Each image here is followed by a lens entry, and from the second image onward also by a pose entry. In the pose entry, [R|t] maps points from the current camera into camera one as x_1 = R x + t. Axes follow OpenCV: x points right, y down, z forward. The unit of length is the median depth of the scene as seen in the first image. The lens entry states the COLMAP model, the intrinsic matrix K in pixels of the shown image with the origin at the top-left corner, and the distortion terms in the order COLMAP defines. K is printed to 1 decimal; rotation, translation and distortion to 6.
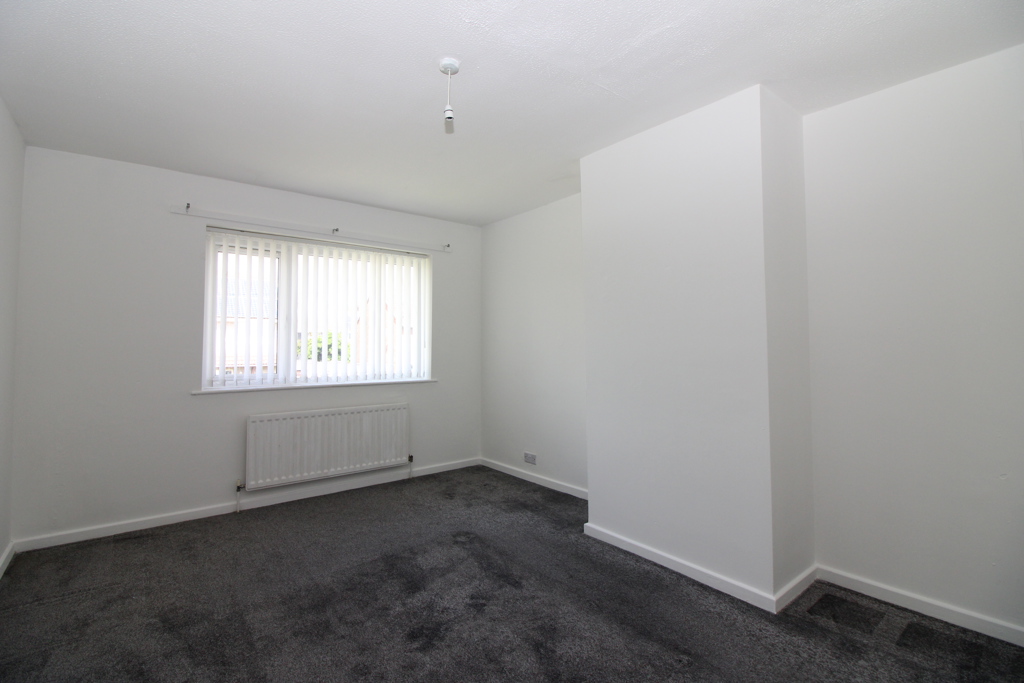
lens RADIAL K [[476.3, 0, 505.5], [0, 476.3, 339.2], [0, 0, 1]] dist [0.002685, -0.013606]
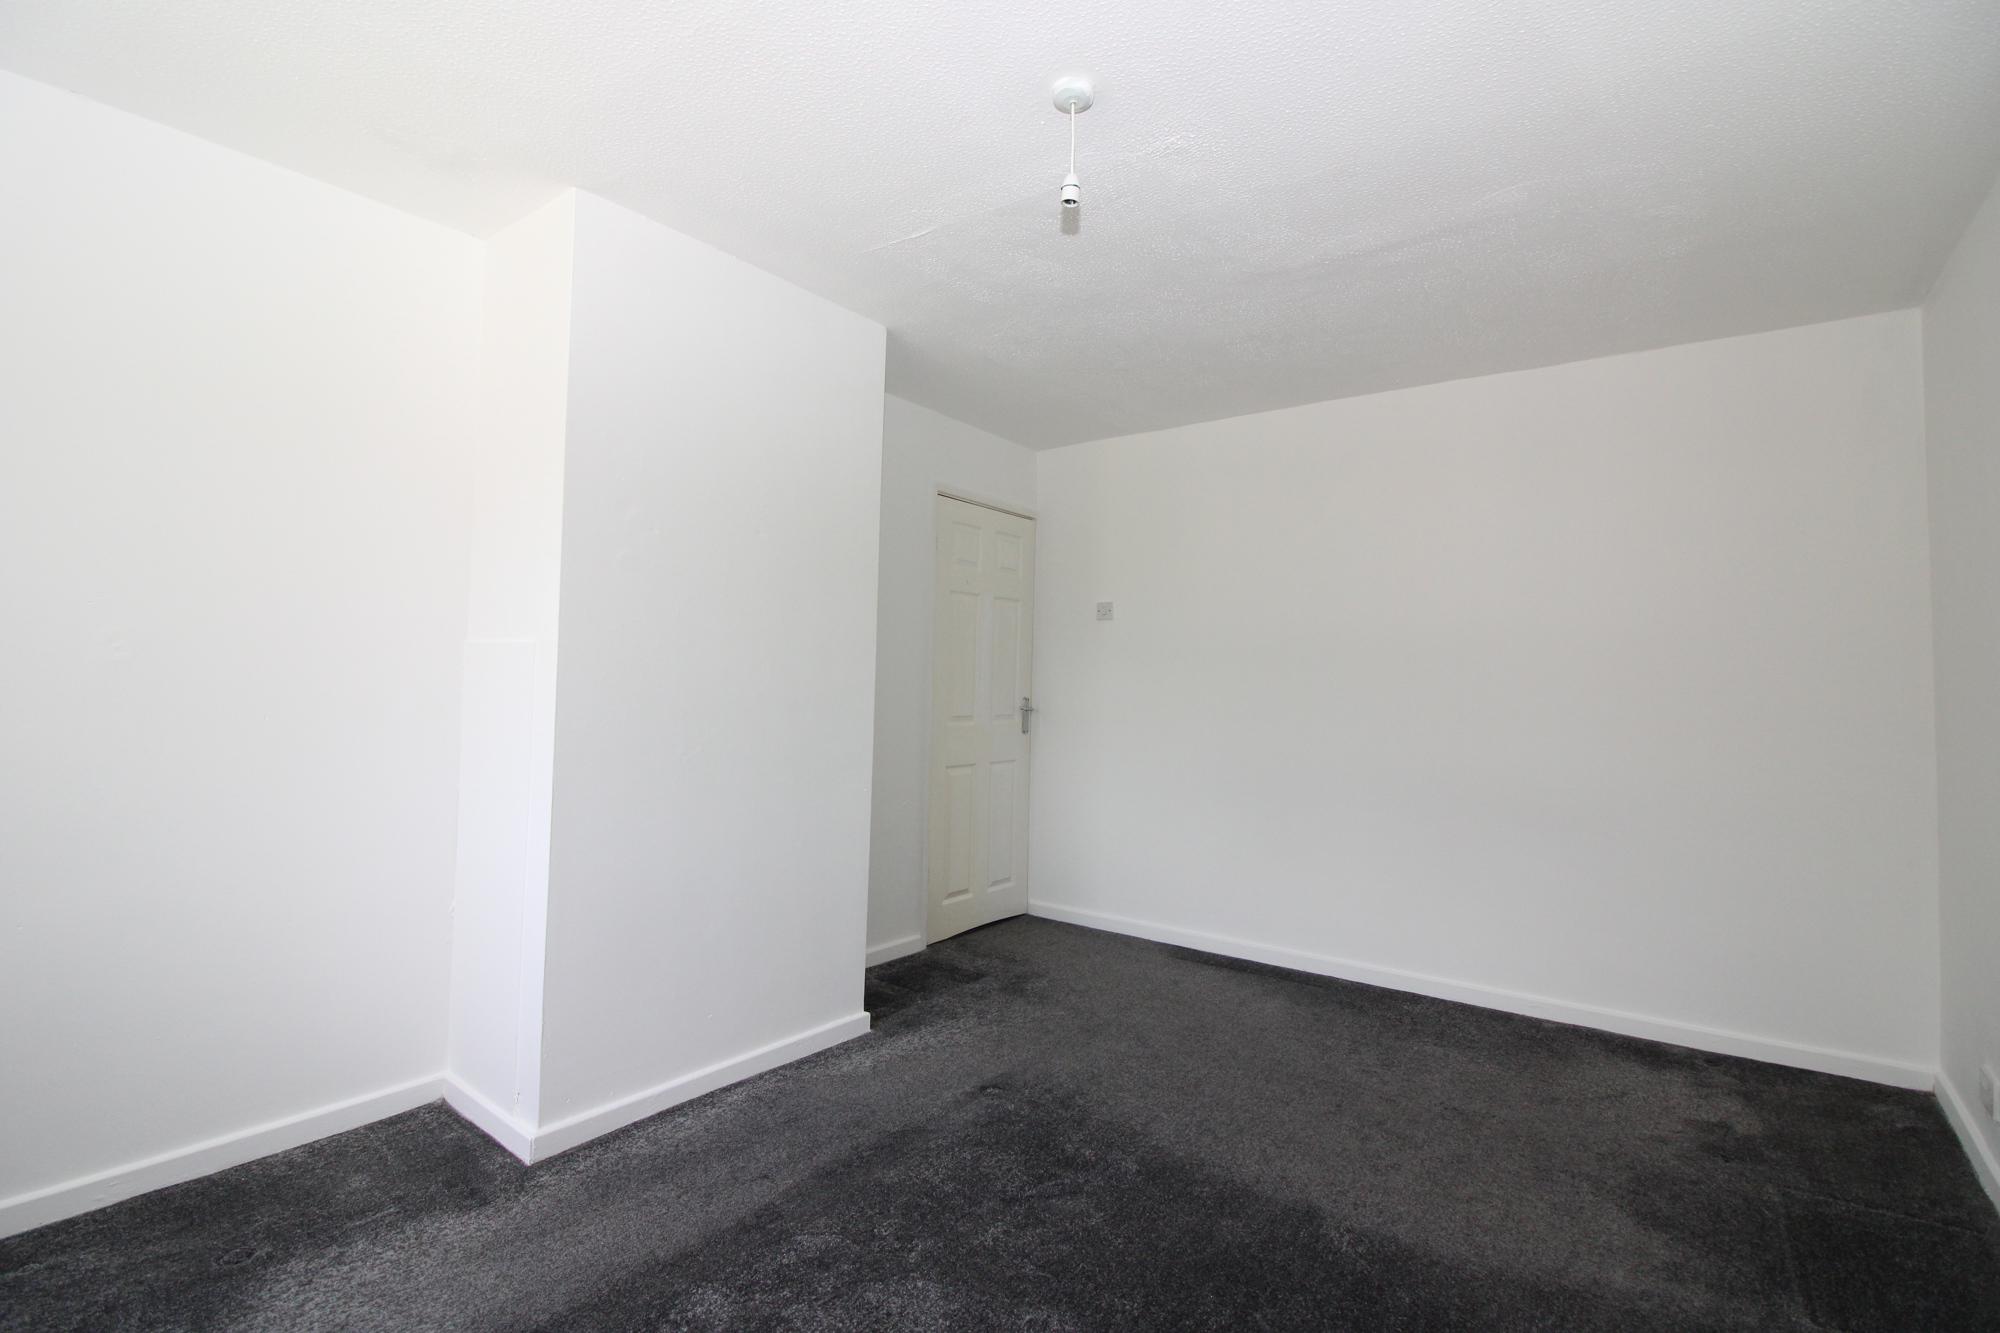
lens RADIAL K [[930.2, 0, 987.4], [0, 930.2, 662.0], [0, 0, 1]] dist [0.002685, -0.013606]
pose [[-0.229163, 0.014748, 0.973276, -1.141746], [-0.024051, 0.999494, -0.020808, 0.023140], [-0.973091, -0.028177, -0.228692, 1.457963]]
